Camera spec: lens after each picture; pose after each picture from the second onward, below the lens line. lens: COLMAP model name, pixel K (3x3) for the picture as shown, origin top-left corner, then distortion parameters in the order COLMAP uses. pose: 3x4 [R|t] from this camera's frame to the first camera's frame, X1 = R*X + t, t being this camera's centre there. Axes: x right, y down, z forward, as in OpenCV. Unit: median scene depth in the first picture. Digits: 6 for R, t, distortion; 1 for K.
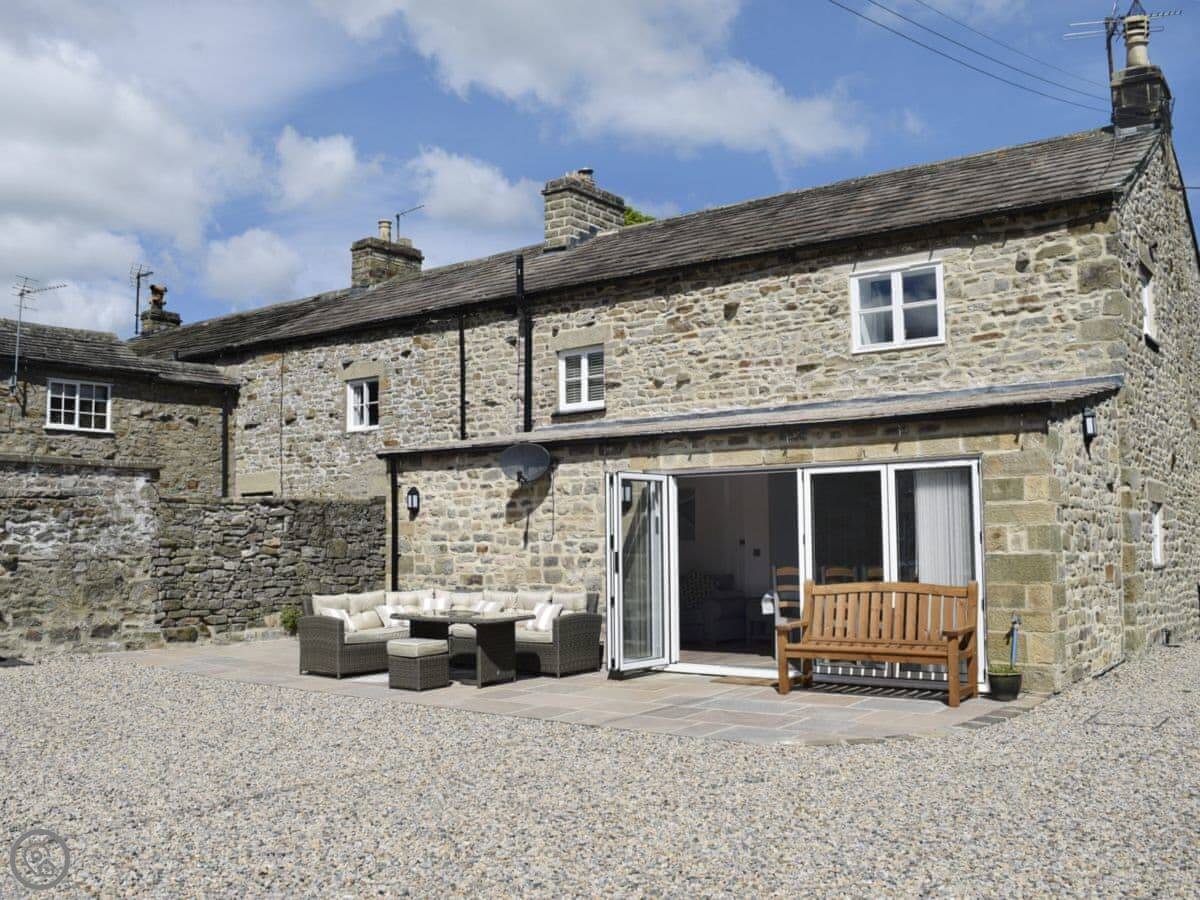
lens RADIAL K [[1113.2, 0, 600.0], [0, 1113.2, 450.0], [0, 0, 1]] dist [-0.085739, -0.006604]
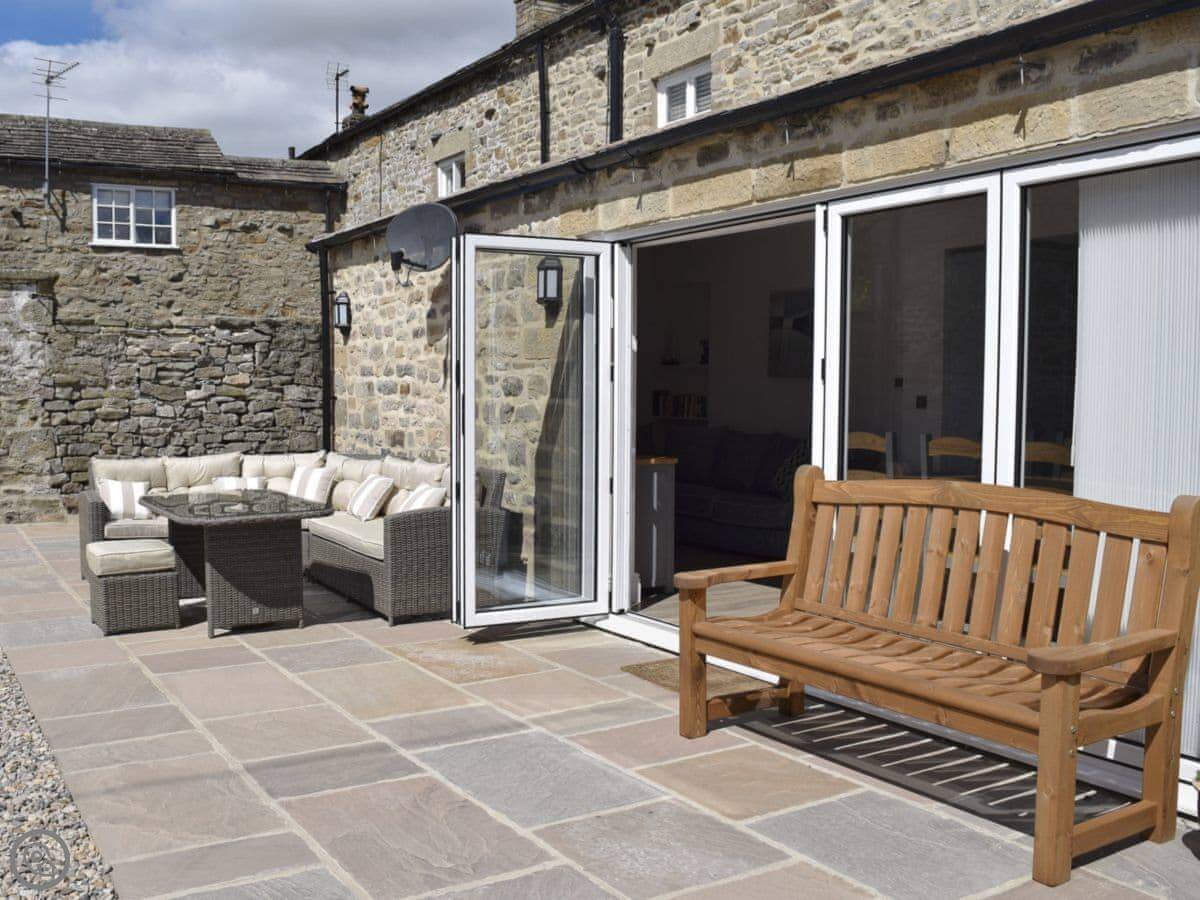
lens RADIAL K [[1184.9, 0, 494.4], [0, 1184.9, 470.4], [0, 0, 1]] dist [-0.094161, 0.019826]
pose [[0.910487, 0.036456, -0.411928, 0.174485], [0.026834, 0.988799, 0.146823, 0.033208], [0.412667, -0.144734, 0.899310, 0.362933]]
